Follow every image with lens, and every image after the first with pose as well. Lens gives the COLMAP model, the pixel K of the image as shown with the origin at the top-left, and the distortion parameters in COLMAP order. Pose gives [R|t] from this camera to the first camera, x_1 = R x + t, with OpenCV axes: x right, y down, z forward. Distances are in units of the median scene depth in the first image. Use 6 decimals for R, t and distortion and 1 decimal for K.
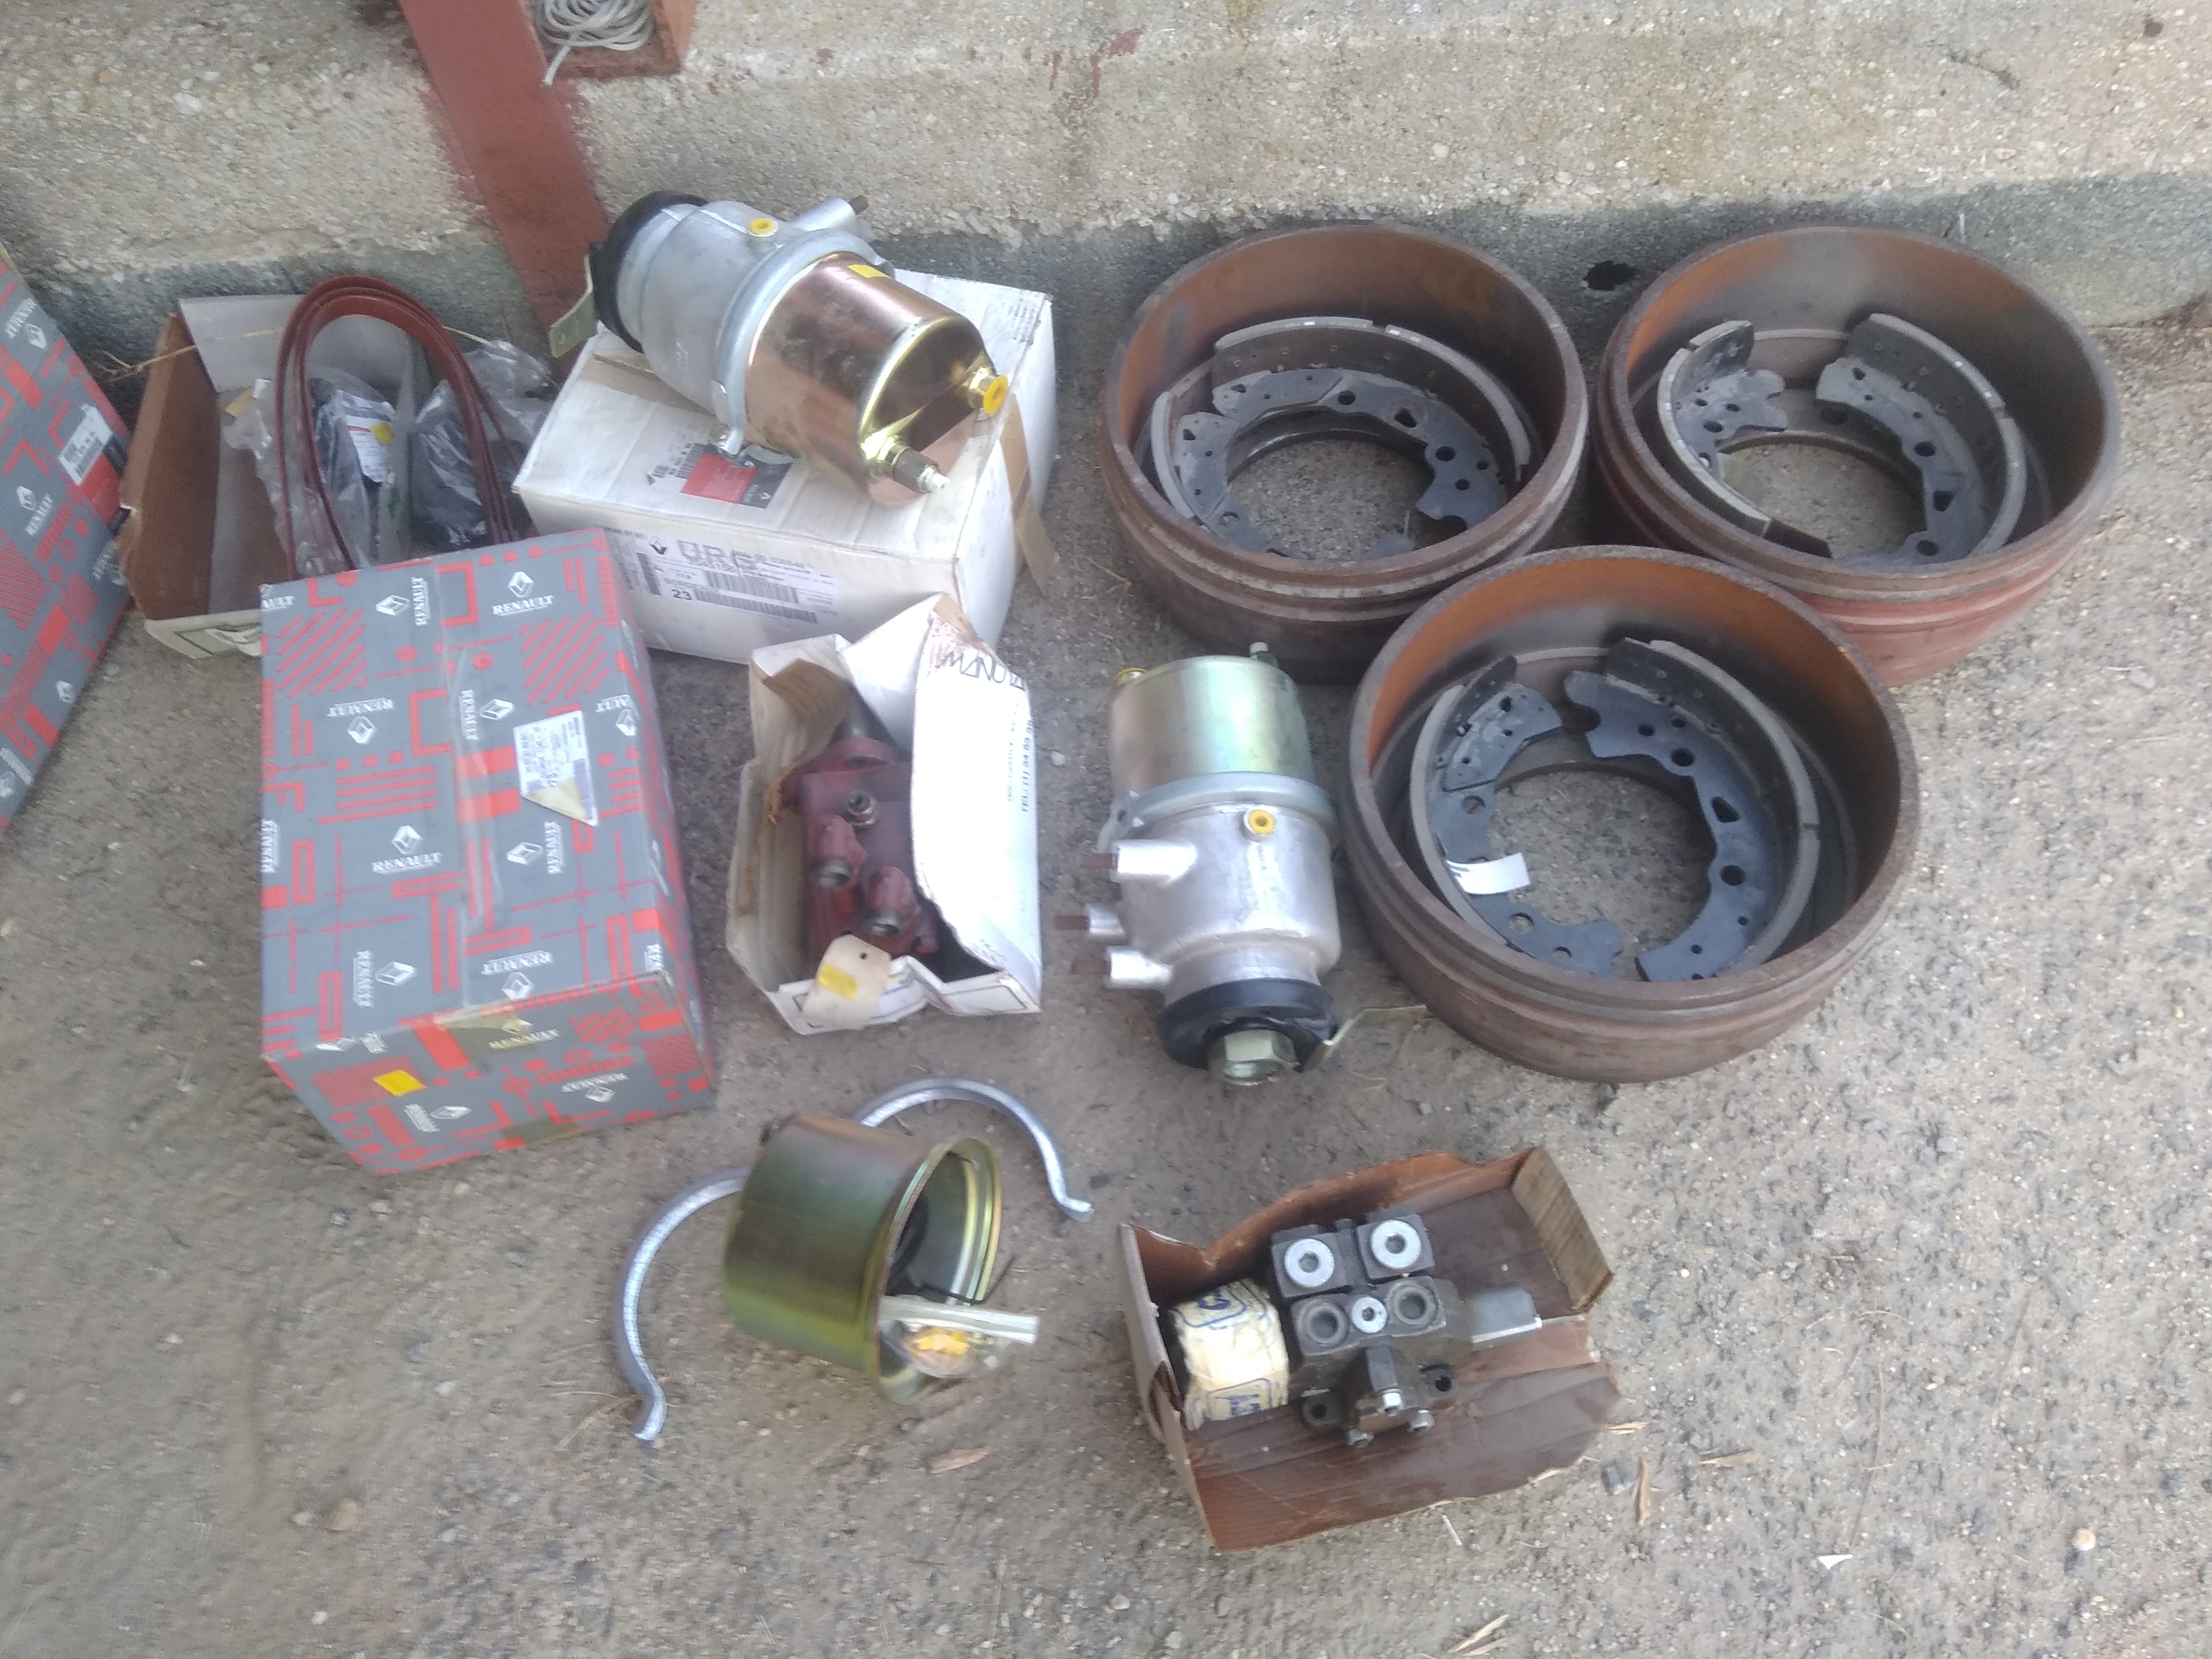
lens RADIAL K [[1828.7, 0, 1106.0], [0, 1828.7, 829.5], [0, 0, 1]] dist [0.117725, -0.149717]
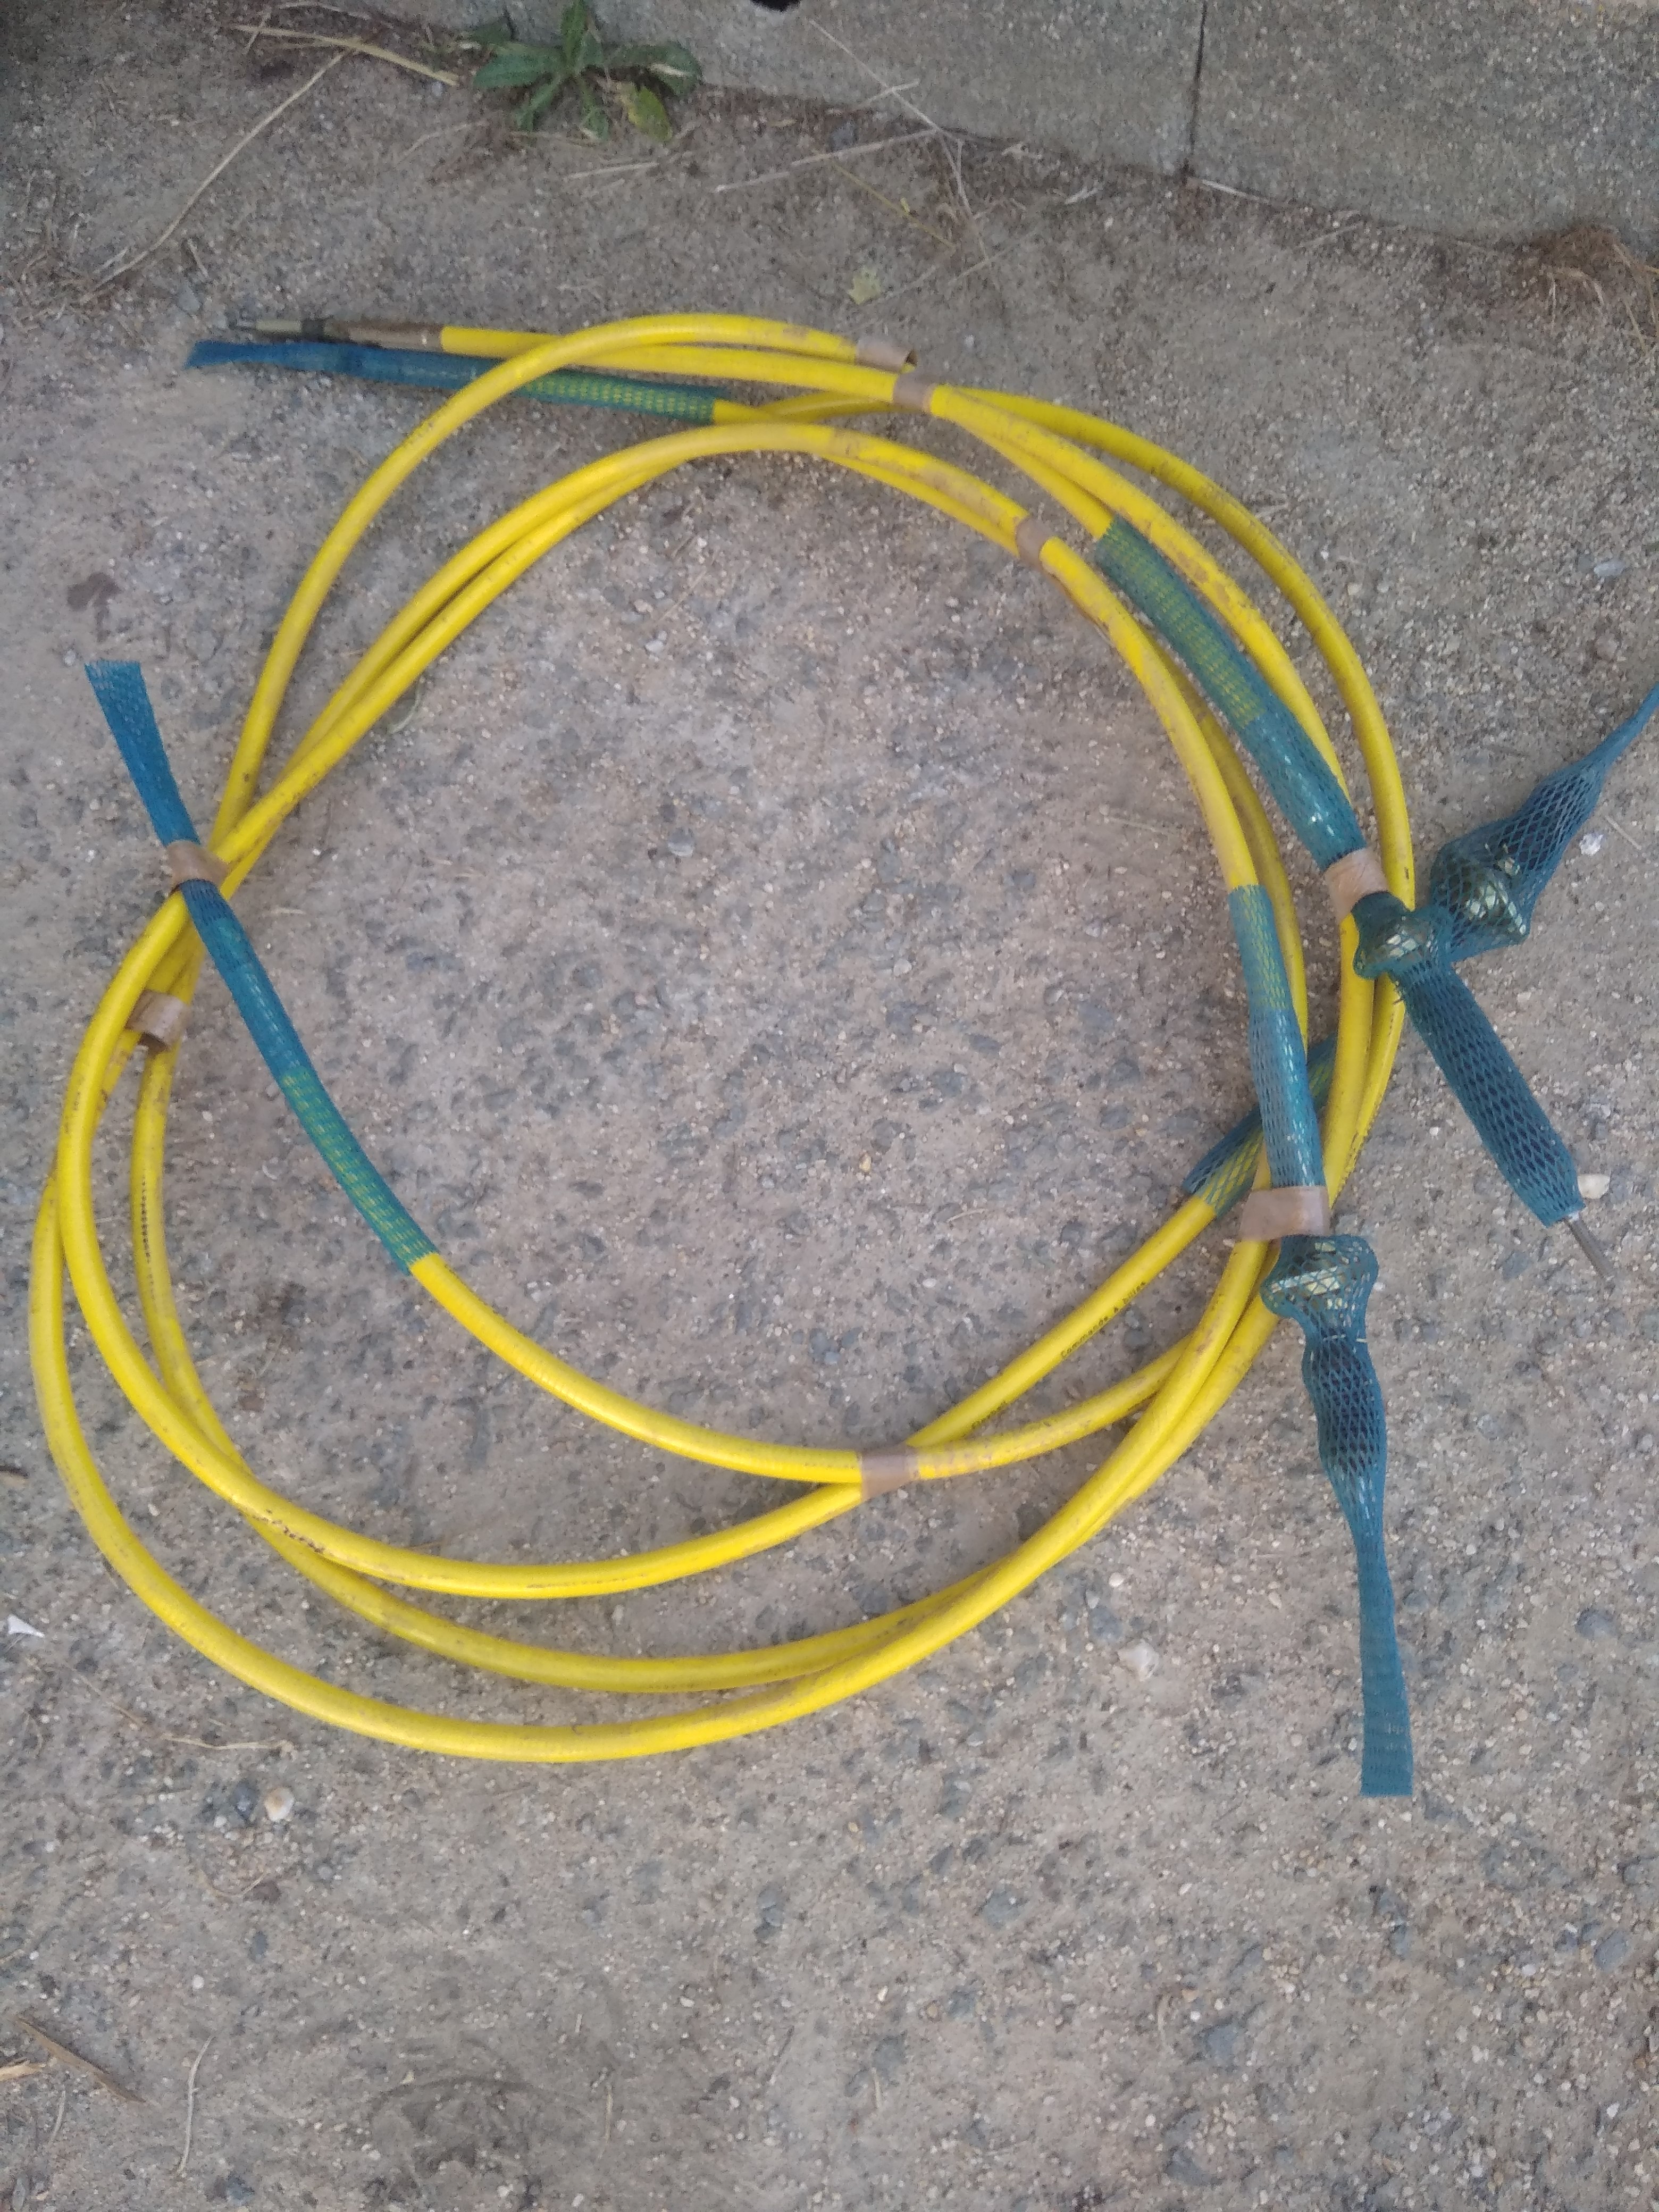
lens RADIAL K [[1828.7, 0, 829.5], [0, 1828.7, 1106.0], [0, 0, 1]] dist [0.117725, -0.149717]
pose [[0.931755, 0.323188, -0.165478, 0.657339], [-0.286139, 0.934148, 0.213288, -0.068236], [0.223513, -0.151383, 0.962873, 0.305880]]
